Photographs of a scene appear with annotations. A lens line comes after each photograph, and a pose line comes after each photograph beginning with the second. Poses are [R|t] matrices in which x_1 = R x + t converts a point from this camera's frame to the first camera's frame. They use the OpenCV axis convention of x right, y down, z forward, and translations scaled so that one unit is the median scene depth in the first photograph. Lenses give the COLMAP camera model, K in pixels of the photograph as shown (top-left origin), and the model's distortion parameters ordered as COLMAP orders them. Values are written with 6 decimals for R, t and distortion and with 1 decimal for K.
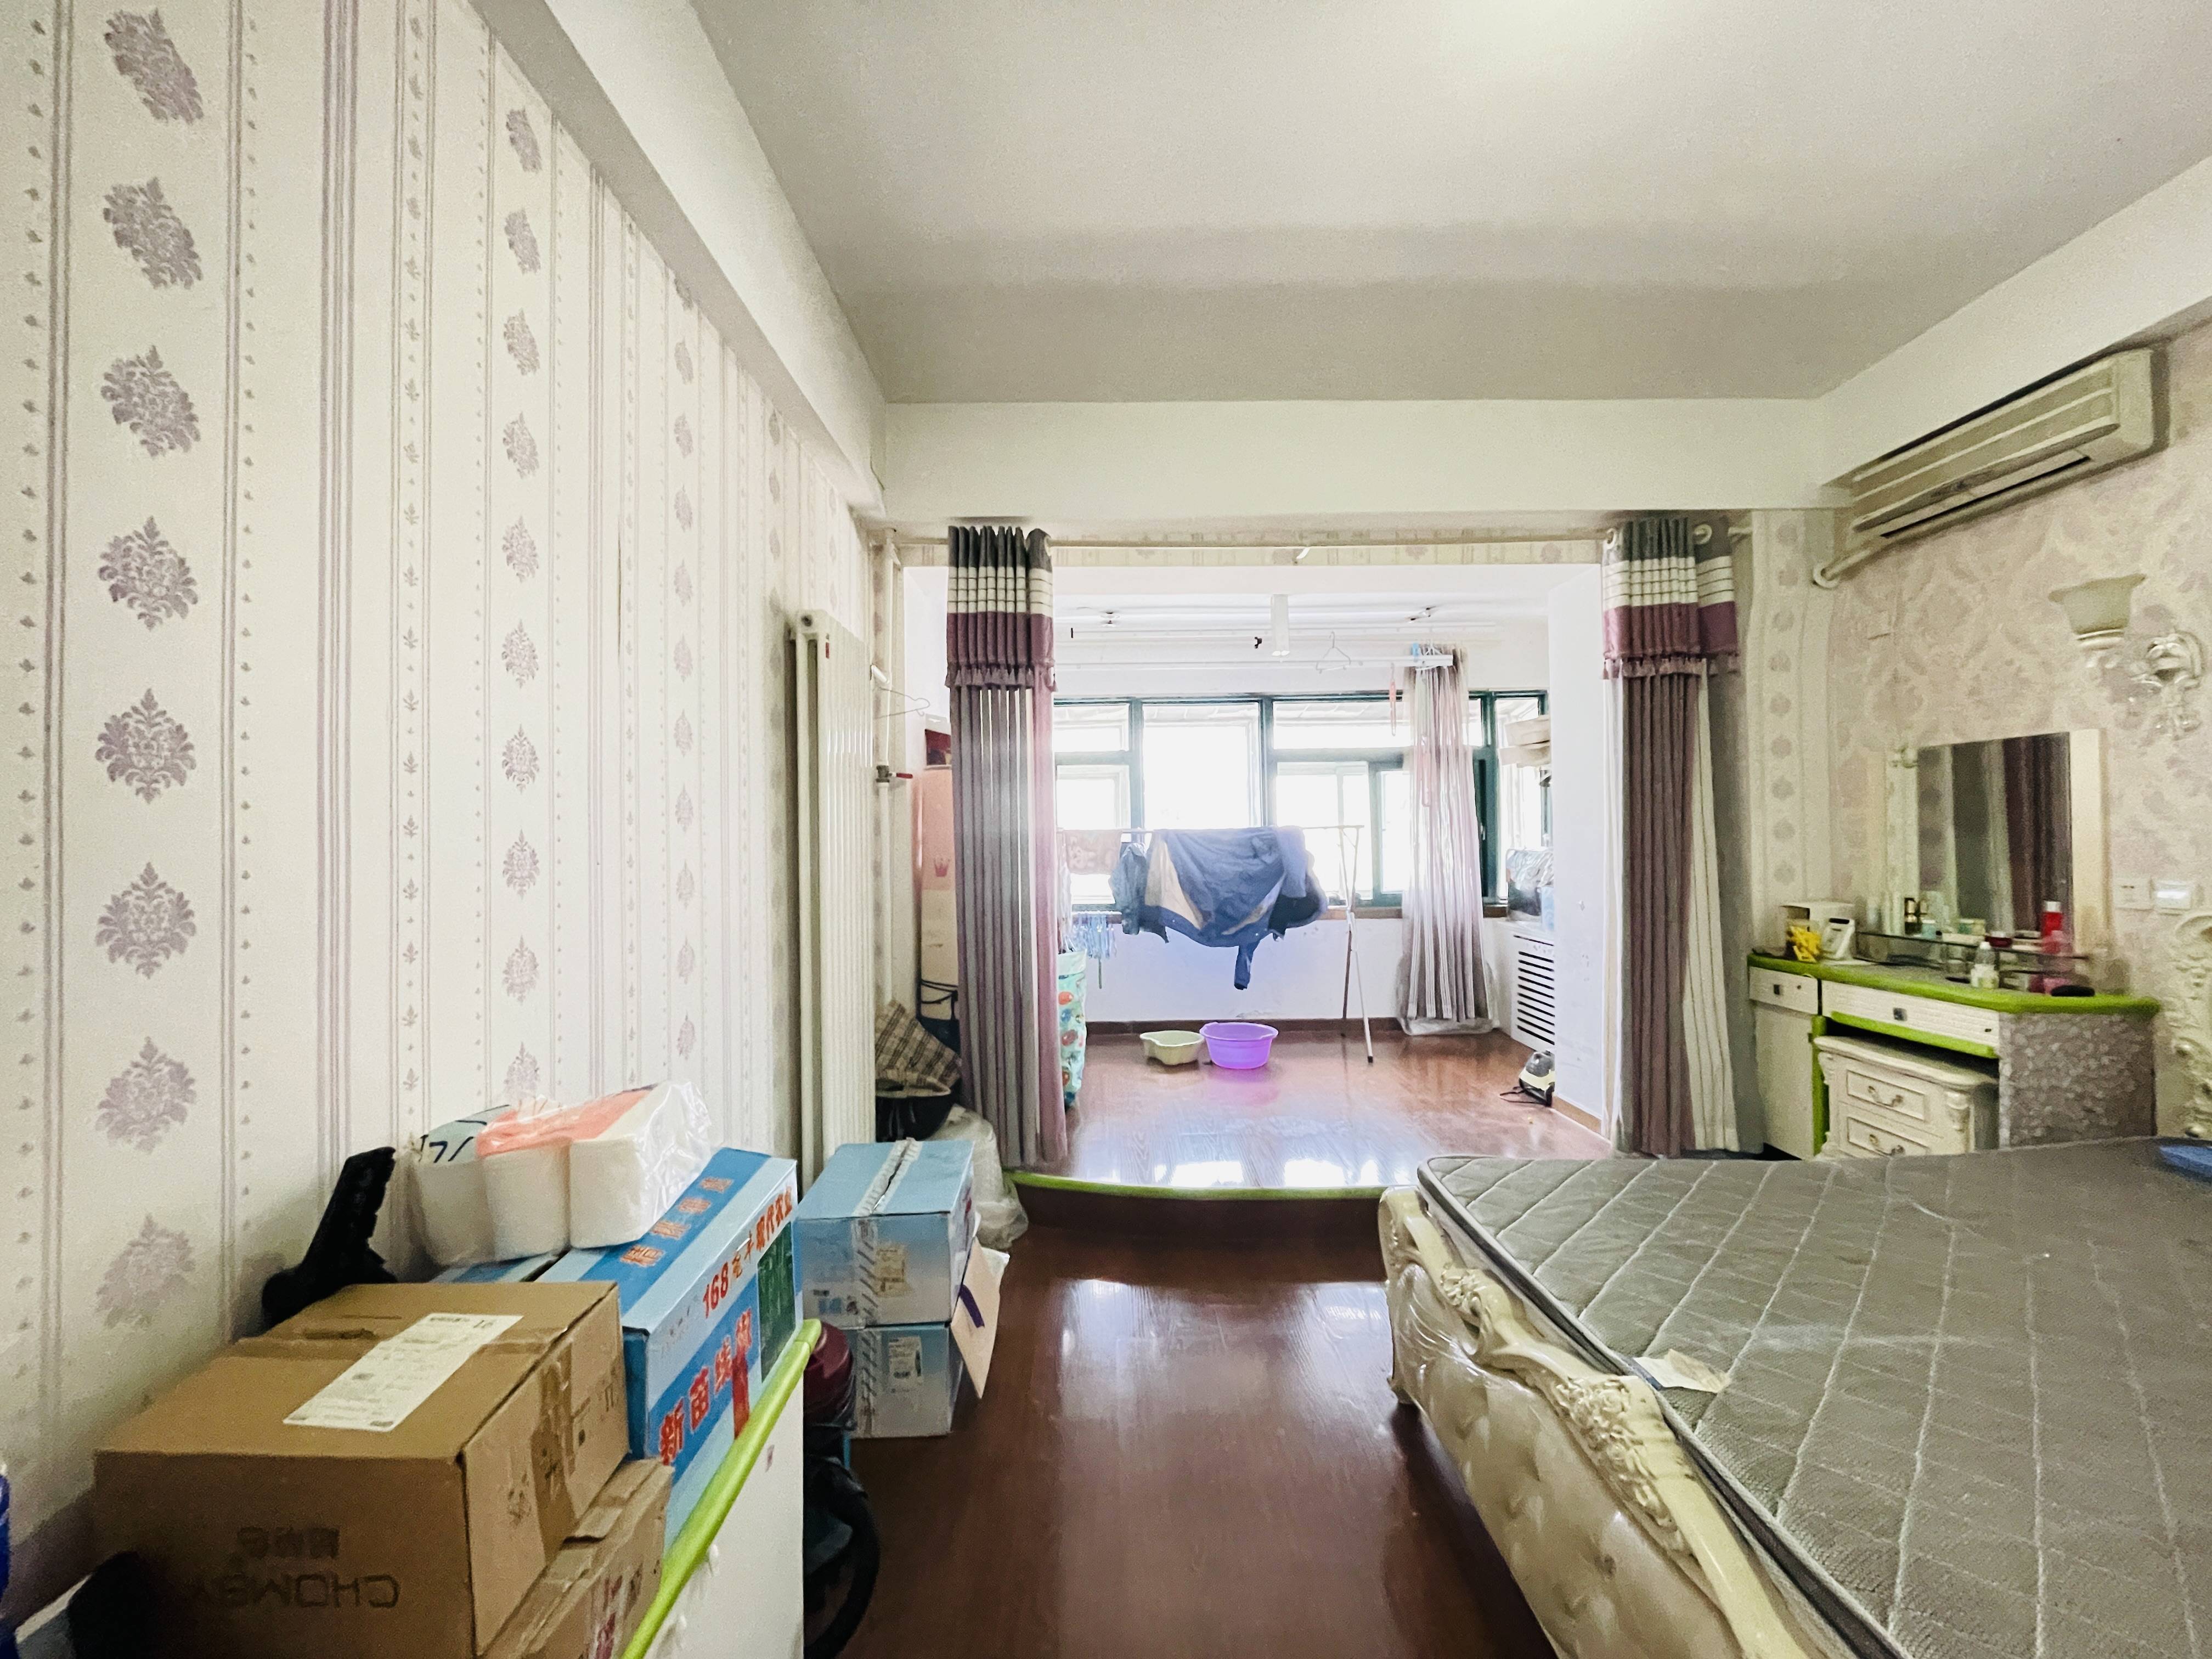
lens RADIAL K [[887.8, 0, 1104.4], [0, 887.8, 823.9], [0, 0, 1]] dist [-0.002204, -0.000343]
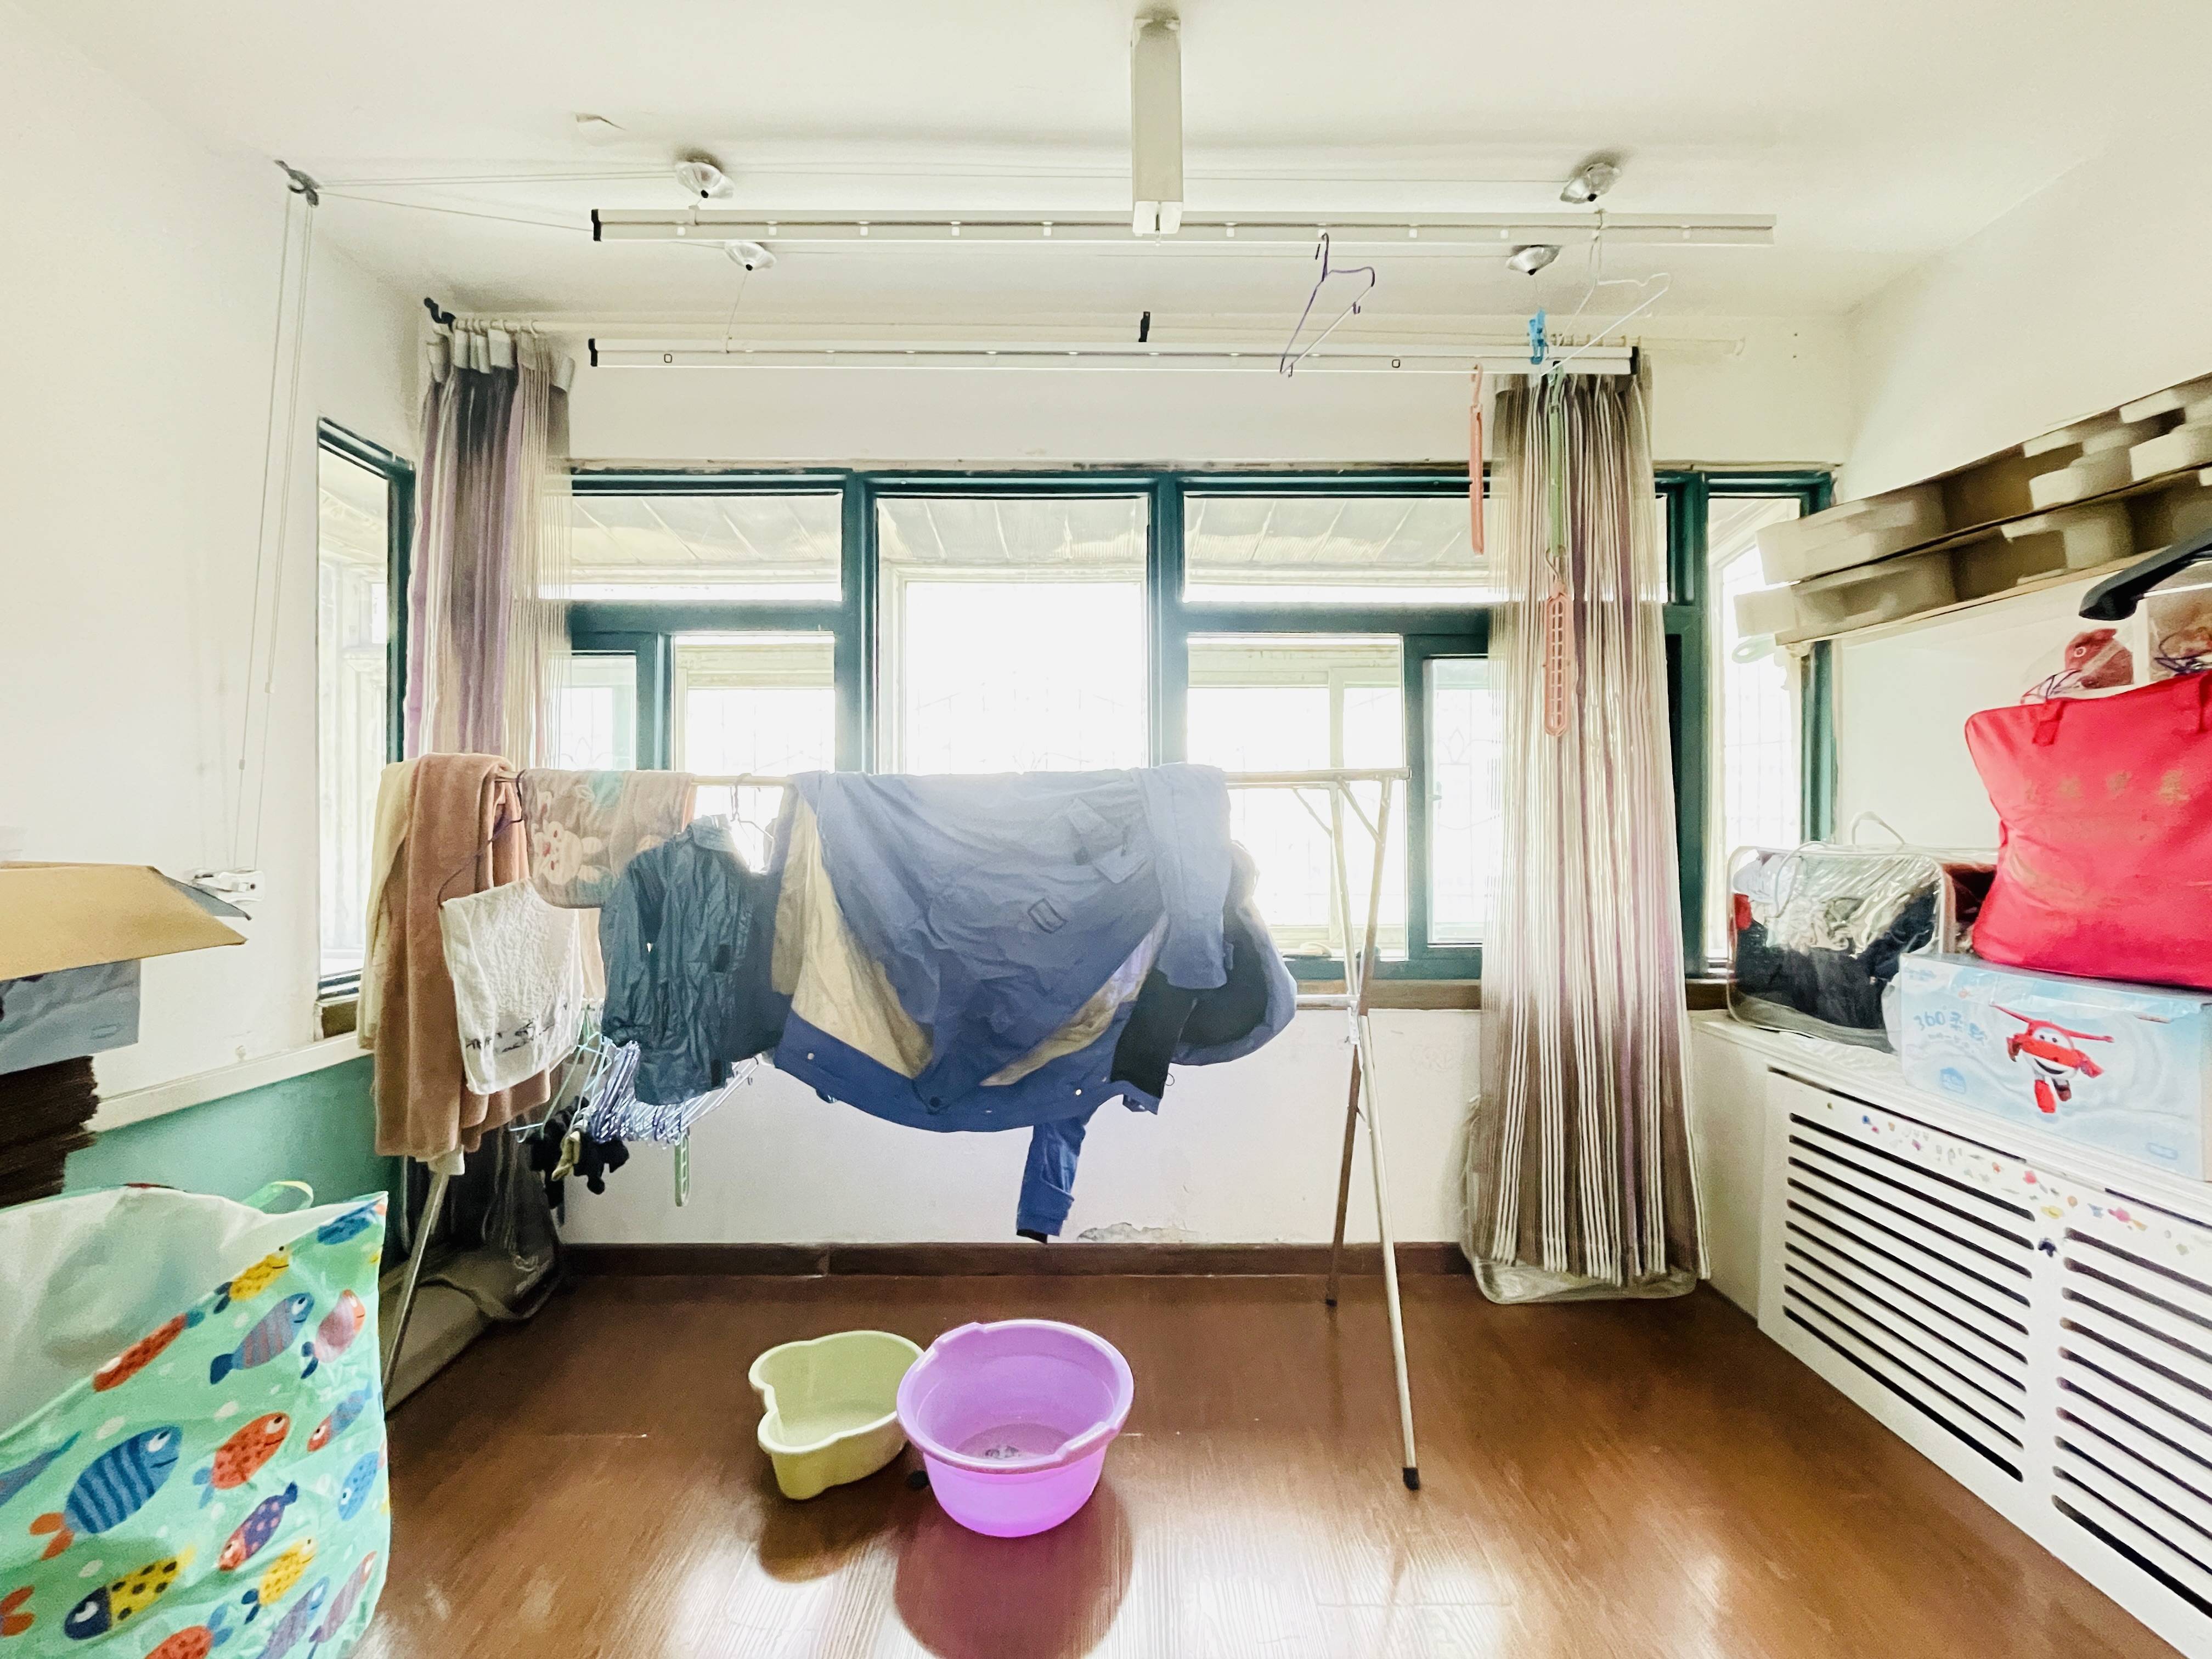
lens RADIAL K [[887.8, 0, 1104.4], [0, 887.8, 823.9], [0, 0, 1]] dist [-0.002204, -0.000343]
pose [[0.999874, 0.015745, 0.002039, 0.158608], [-0.015773, 0.999772, 0.014382, 0.016708], [-0.001812, -0.014412, 0.999895, 0.591457]]
